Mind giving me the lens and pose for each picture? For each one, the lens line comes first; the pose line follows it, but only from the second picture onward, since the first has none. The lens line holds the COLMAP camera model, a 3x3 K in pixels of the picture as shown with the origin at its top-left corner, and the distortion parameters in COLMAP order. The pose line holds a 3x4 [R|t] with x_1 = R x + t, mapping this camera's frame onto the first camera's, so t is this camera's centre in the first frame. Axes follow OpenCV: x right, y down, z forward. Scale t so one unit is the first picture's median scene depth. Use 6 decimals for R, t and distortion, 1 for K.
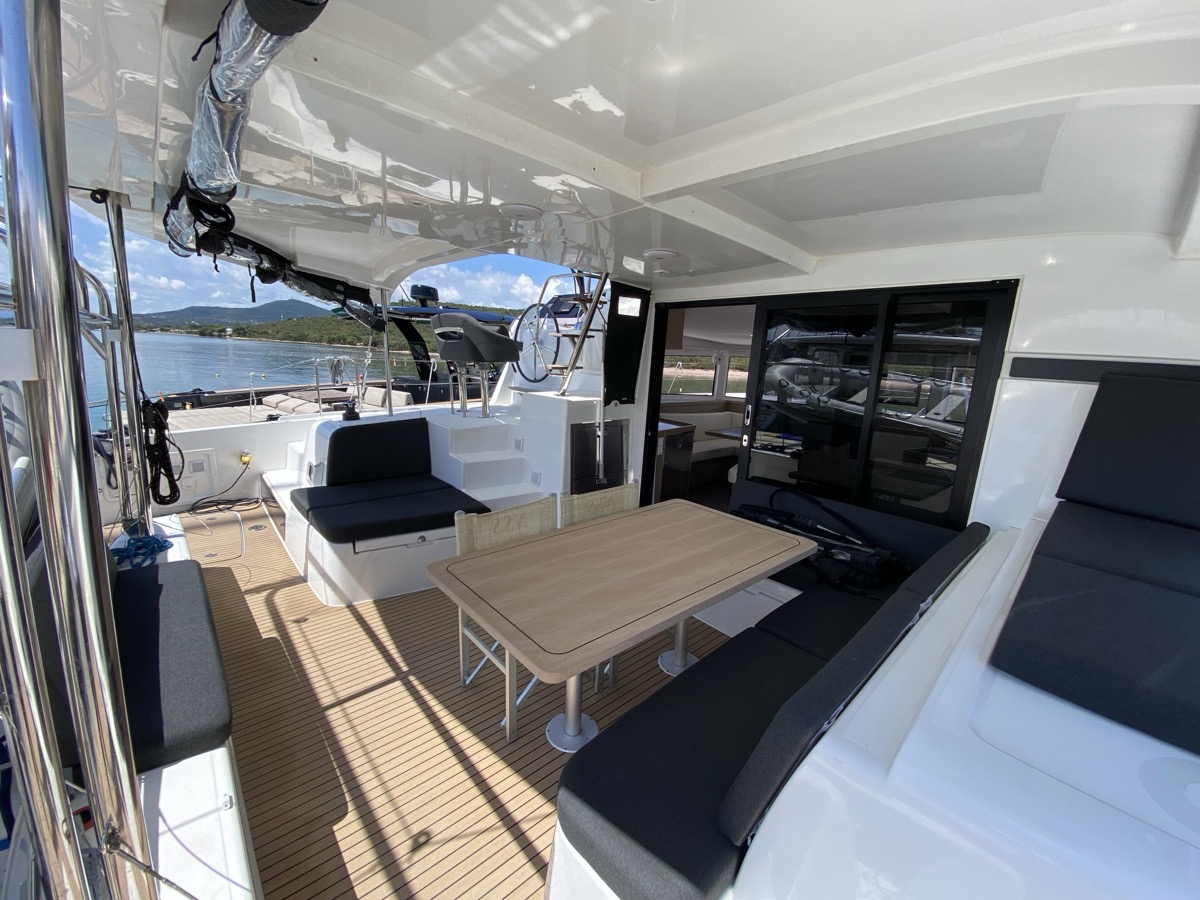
lens RADIAL K [[492.1, 0, 595.9], [0, 492.1, 447.5], [0, 0, 1]] dist [0.013386, -0.017403]
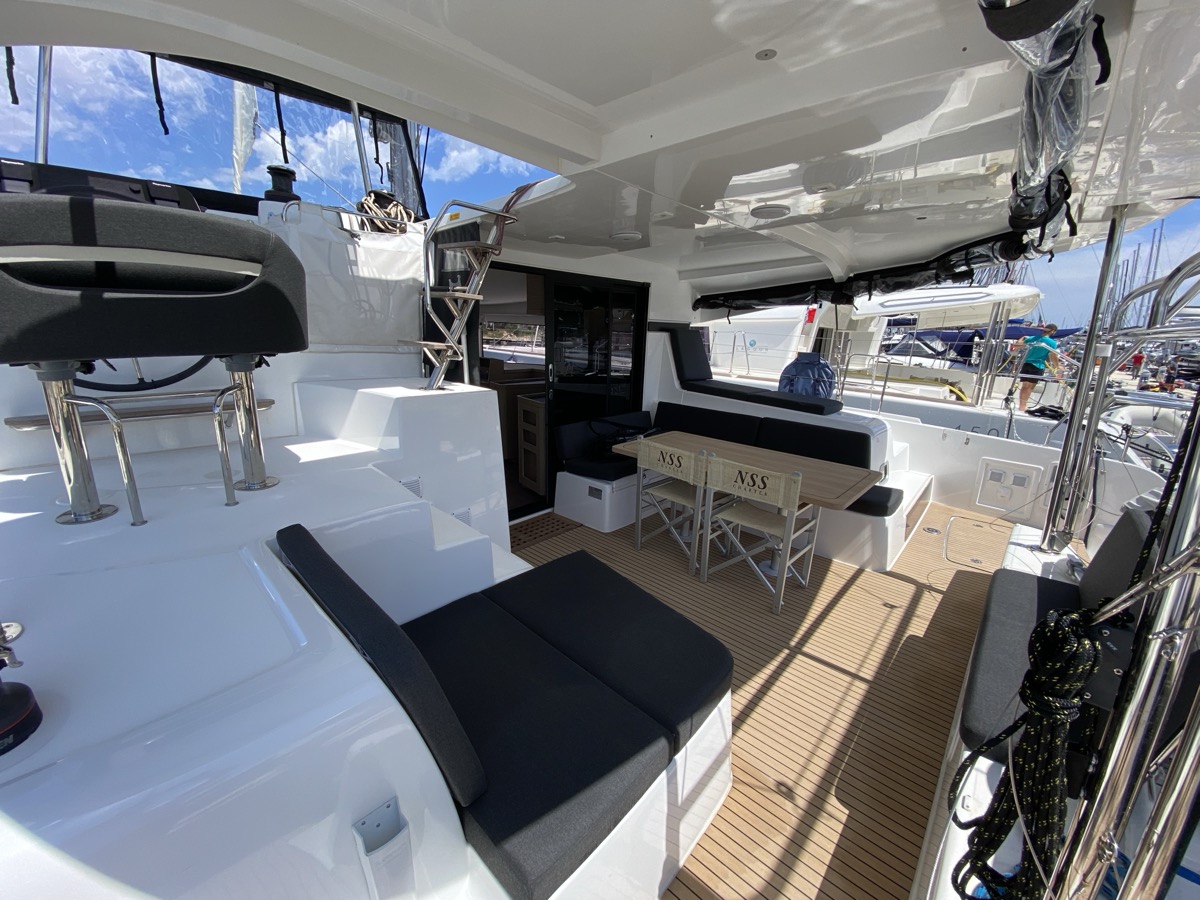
lens RADIAL K [[492.1, 0, 595.9], [0, 492.1, 447.5], [0, 0, 1]] dist [0.013386, -0.017403]
pose [[-0.118978, -0.282377, 0.951897, -1.224726], [0.151263, 0.942361, 0.298455, -0.325507], [-0.981307, 0.179496, -0.069407, 1.414538]]
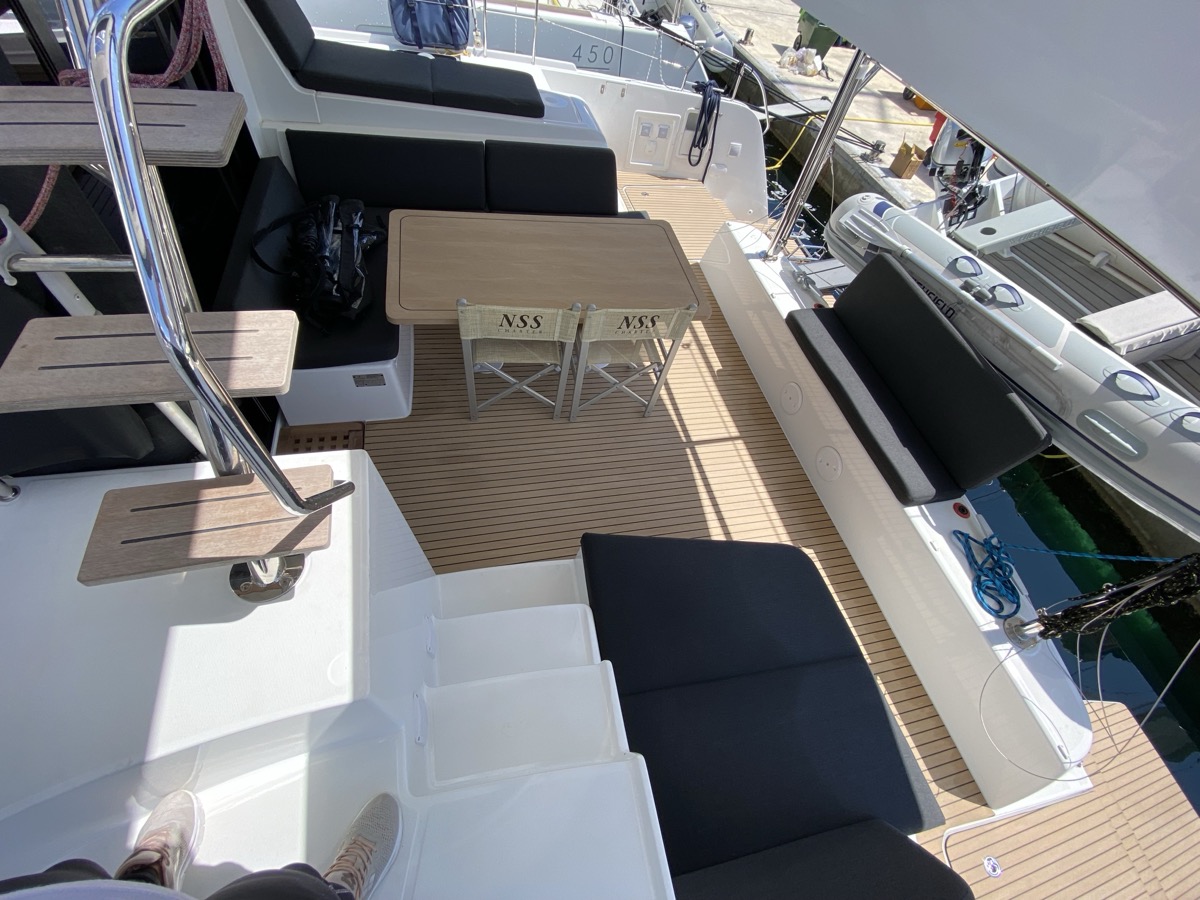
lens RADIAL K [[492.1, 0, 595.9], [0, 492.1, 447.5], [0, 0, 1]] dist [0.013386, -0.017403]
pose [[-0.858108, -0.490755, 0.151029, -0.378311], [-0.081837, 0.421091, 0.903319, -0.635202], [-0.506906, 0.762786, -0.401503, 1.624107]]
